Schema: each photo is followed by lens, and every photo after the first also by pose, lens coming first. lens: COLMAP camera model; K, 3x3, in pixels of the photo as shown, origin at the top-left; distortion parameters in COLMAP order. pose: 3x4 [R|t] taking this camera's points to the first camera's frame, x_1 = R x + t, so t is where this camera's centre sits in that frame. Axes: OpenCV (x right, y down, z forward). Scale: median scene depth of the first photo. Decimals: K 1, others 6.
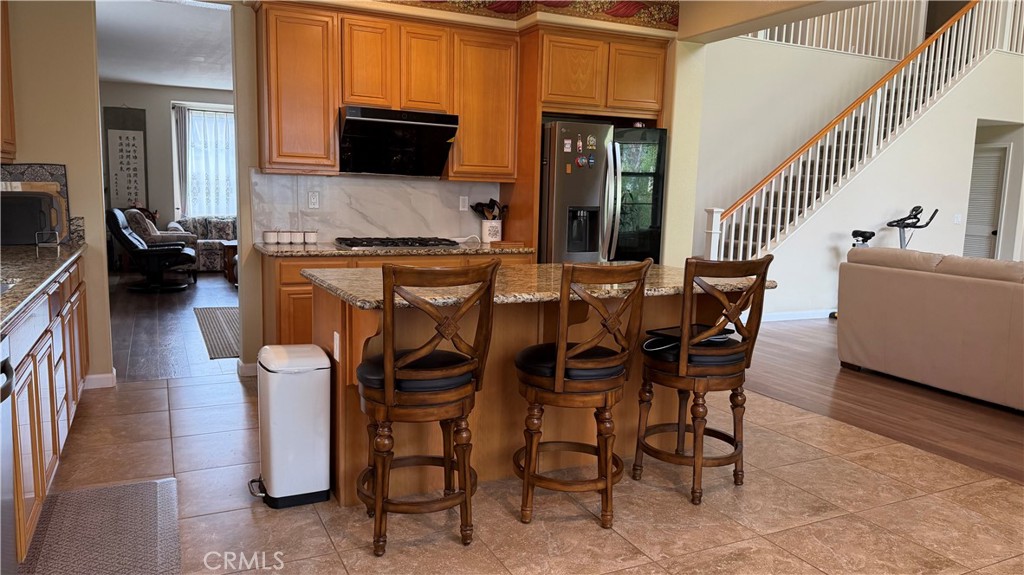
lens RADIAL K [[712.3, 0, 512.0], [0, 712.3, 287.5], [0, 0, 1]] dist [0.116216, -0.244553]
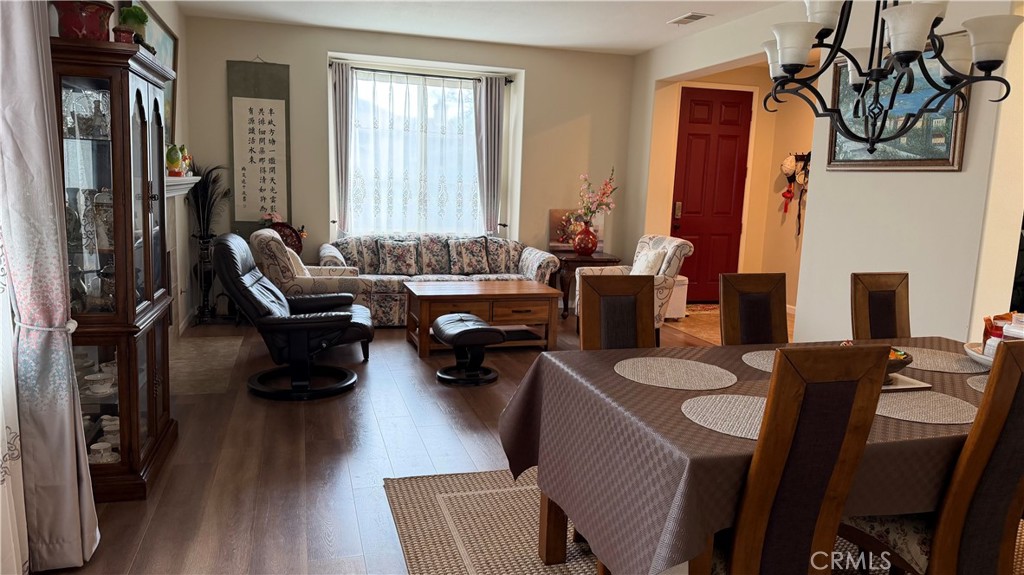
lens RADIAL K [[712.3, 0, 512.0], [0, 712.3, 287.5], [0, 0, 1]] dist [0.116216, -0.244553]
pose [[0.986109, 0.030511, -0.163275, -0.207028], [-0.029394, 0.999525, 0.009250, -0.064118], [0.163480, -0.004322, 0.986537, 0.407803]]
